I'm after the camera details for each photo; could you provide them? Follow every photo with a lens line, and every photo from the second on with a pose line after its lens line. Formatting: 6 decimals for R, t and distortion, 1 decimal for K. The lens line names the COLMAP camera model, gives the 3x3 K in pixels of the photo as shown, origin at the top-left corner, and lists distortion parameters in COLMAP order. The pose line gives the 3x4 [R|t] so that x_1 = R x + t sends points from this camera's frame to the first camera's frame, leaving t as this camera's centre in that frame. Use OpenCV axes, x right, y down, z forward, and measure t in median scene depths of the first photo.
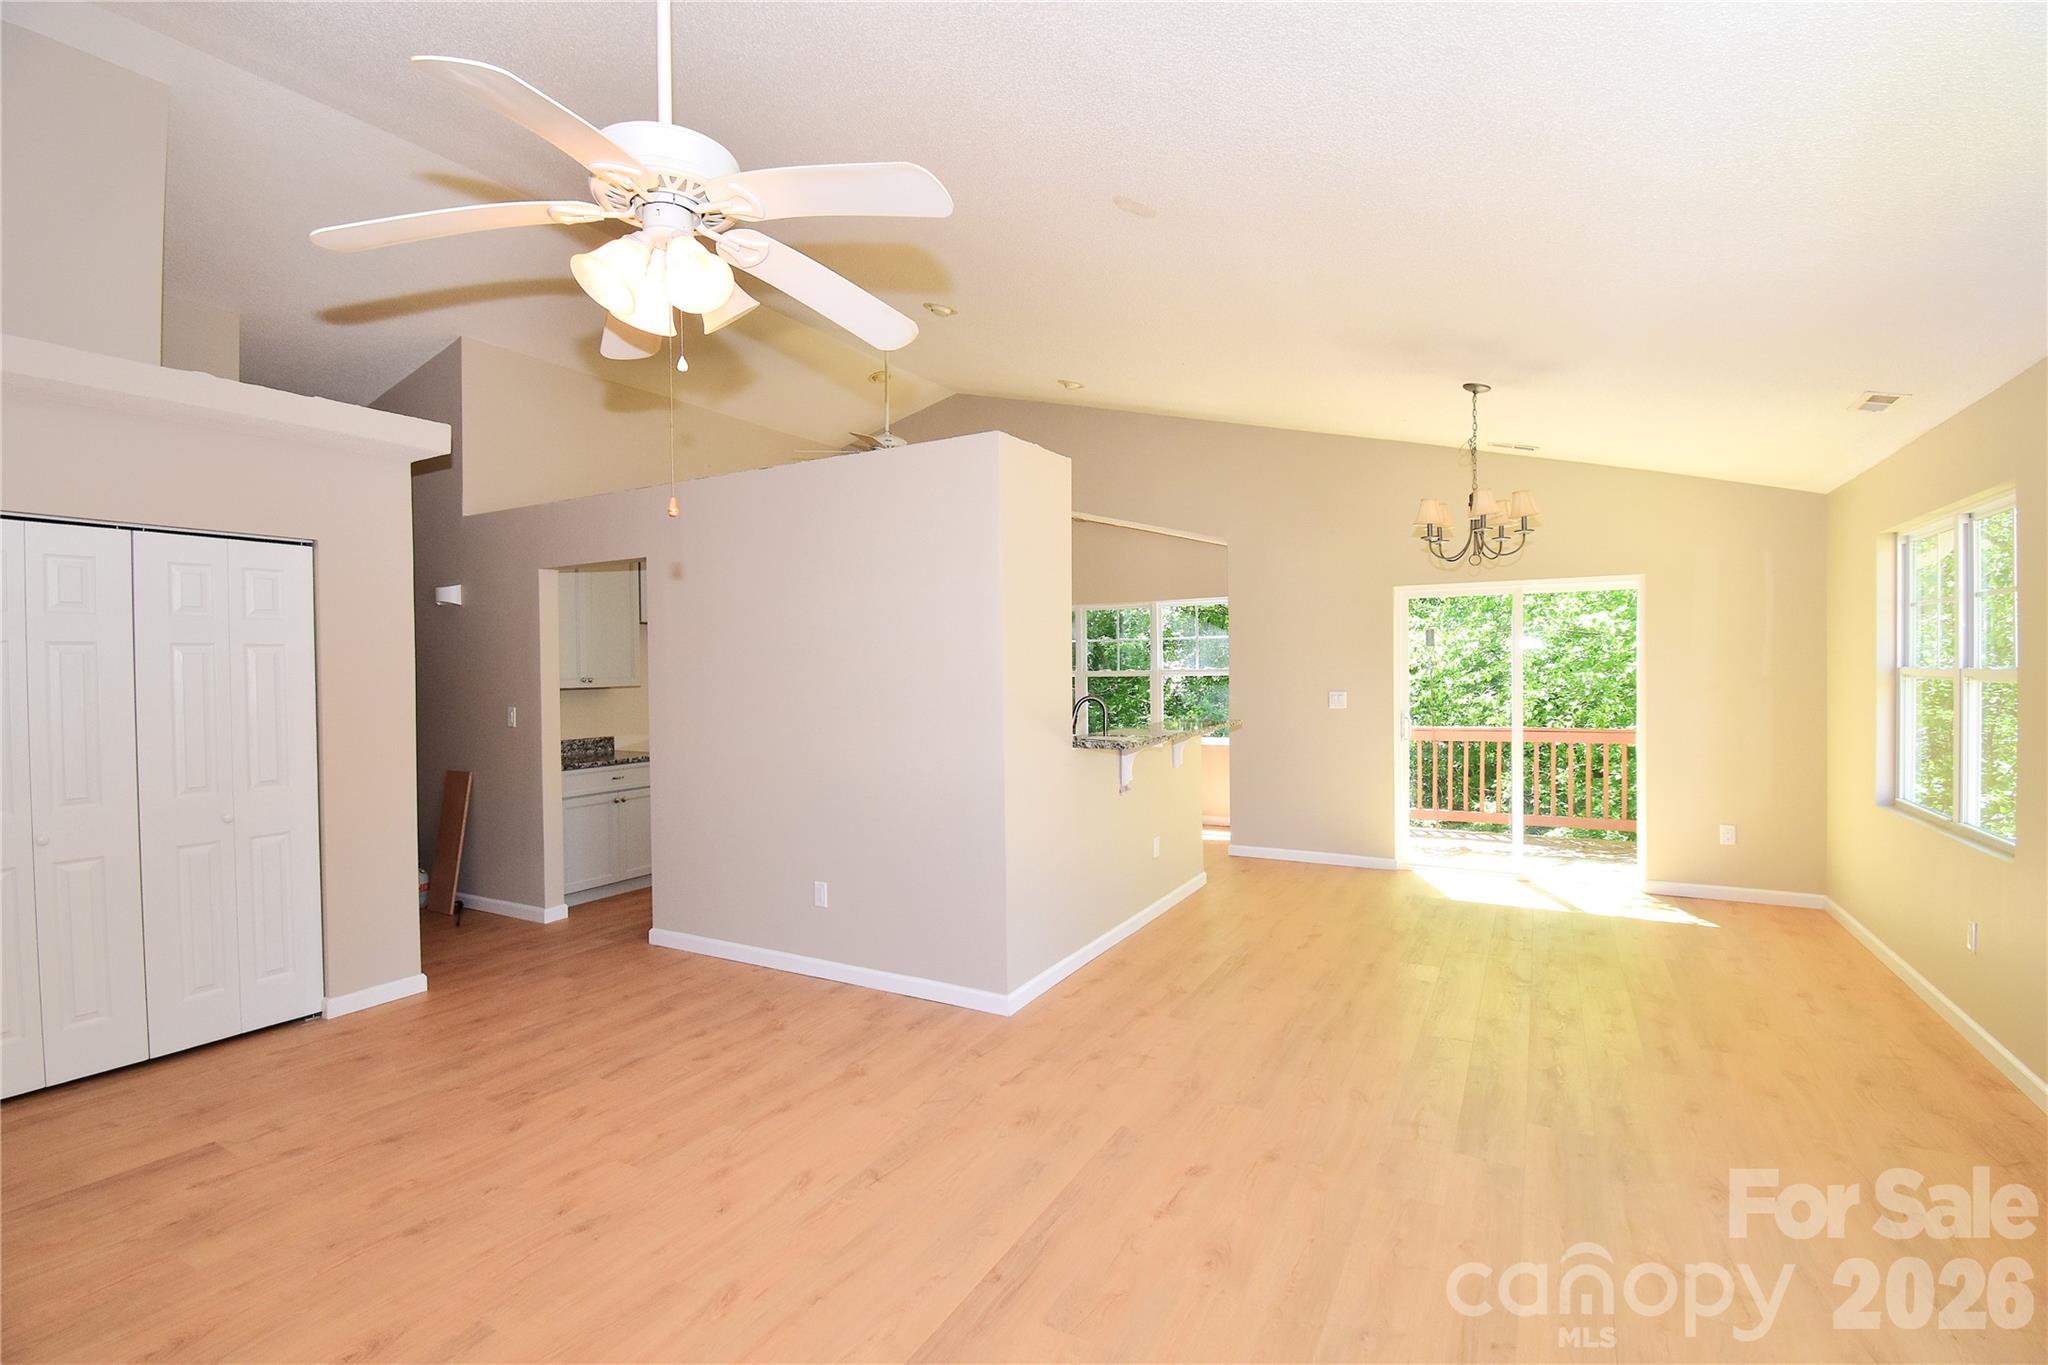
lens RADIAL K [[917.8, 0, 1062.3], [0, 917.8, 682.4], [0, 0, 1]] dist [-0.020961, -0.000315]
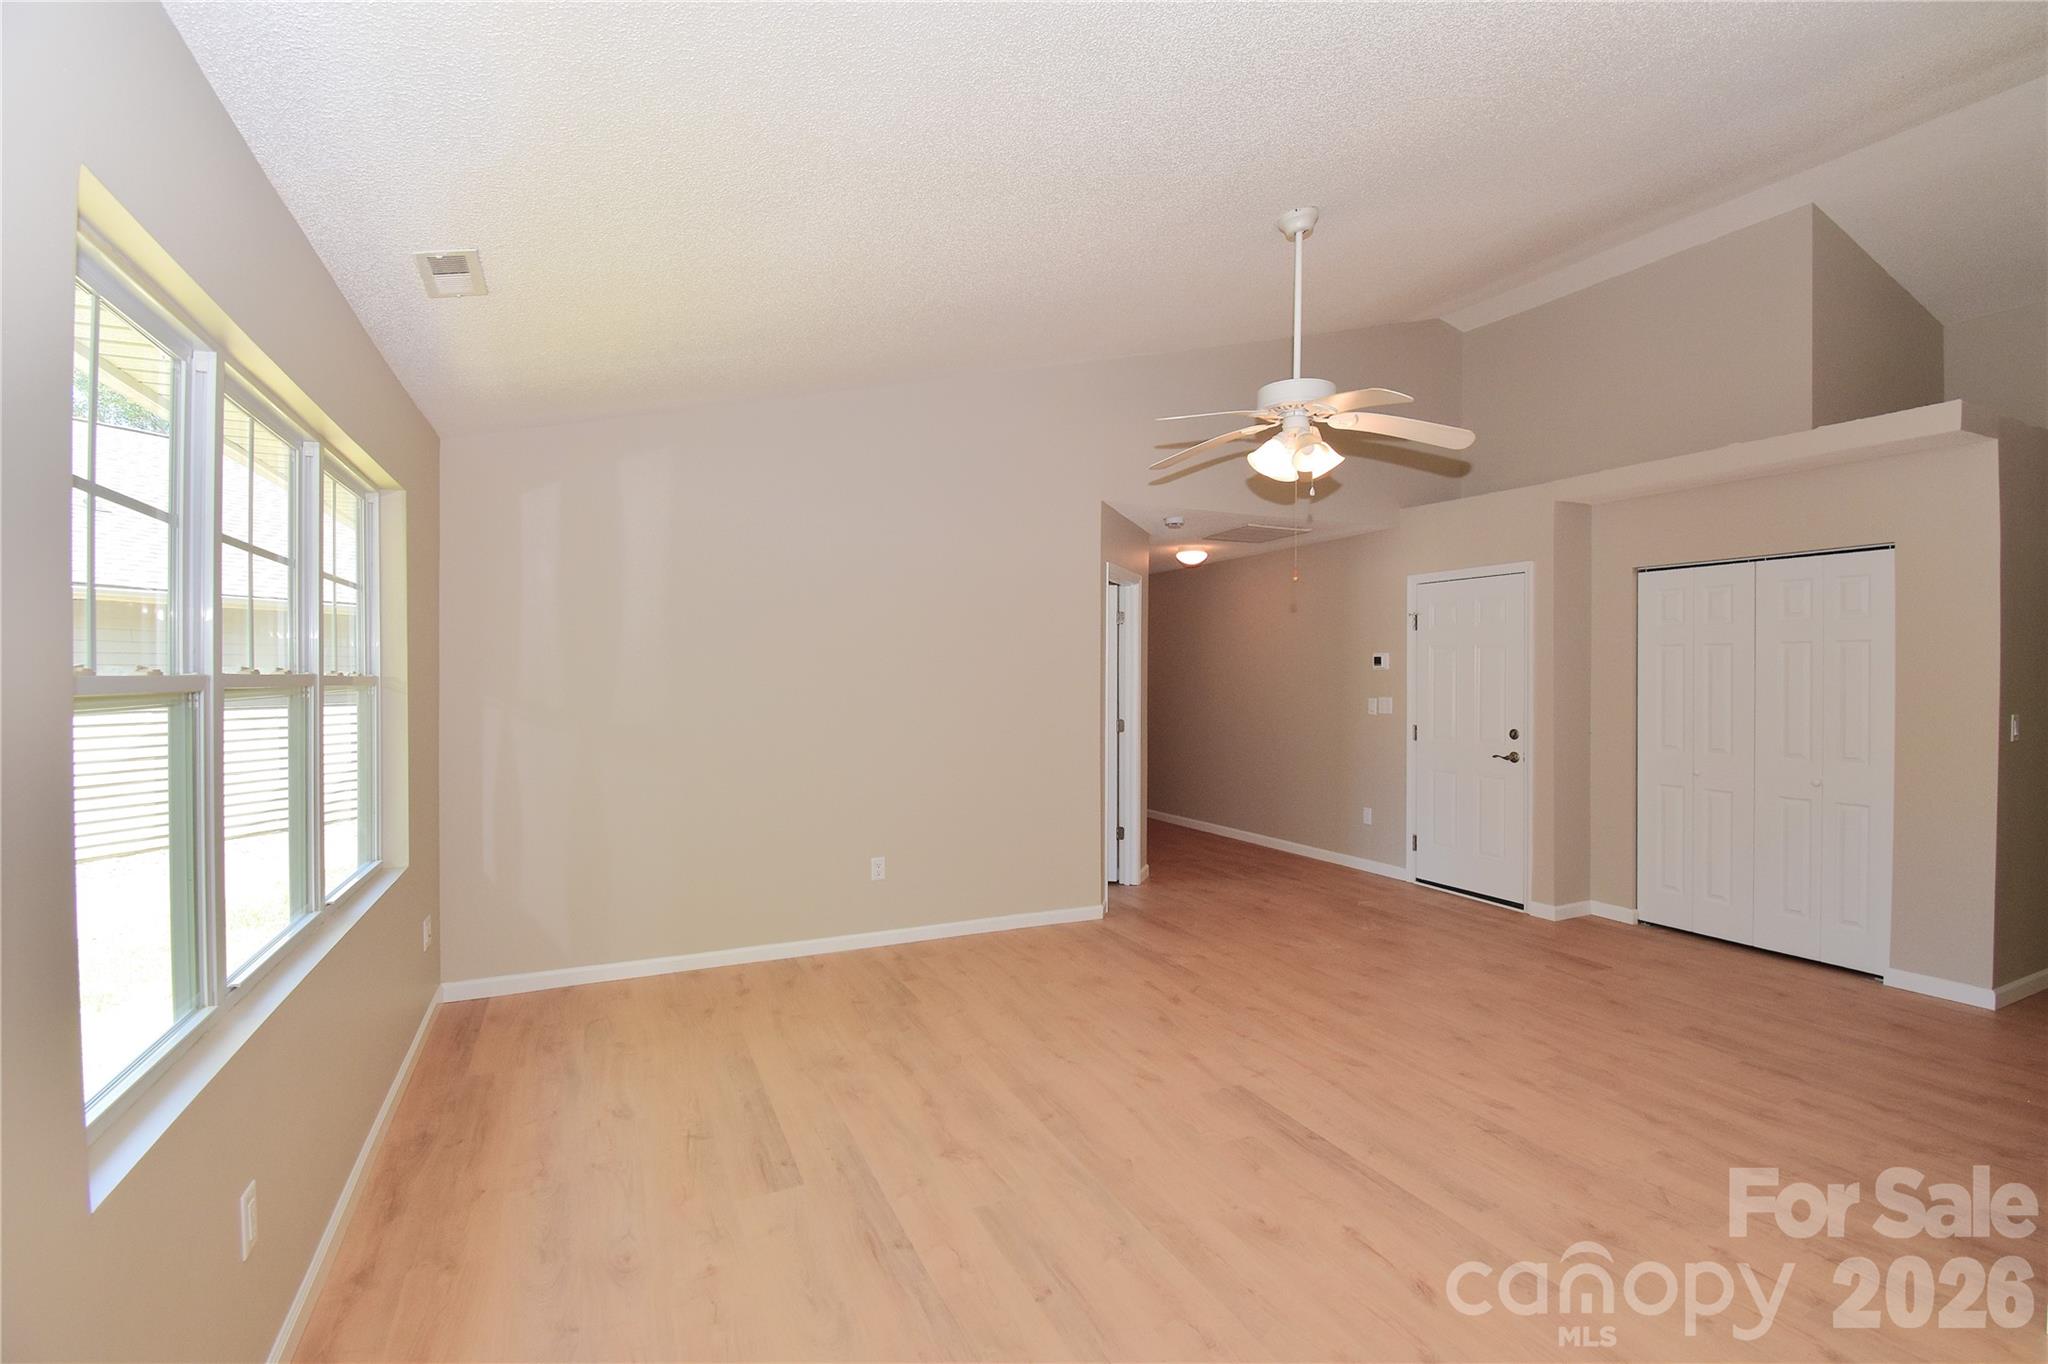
lens RADIAL K [[894.9, 0, 983.9], [0, 894.9, 667.2], [0, 0, 1]] dist [0.021513, -0.025761]
pose [[-0.633947, 0.008086, -0.773334, 0.670067], [-0.006395, 0.999856, 0.015698, -0.019058], [0.773350, 0.014897, -0.633804, 0.794968]]
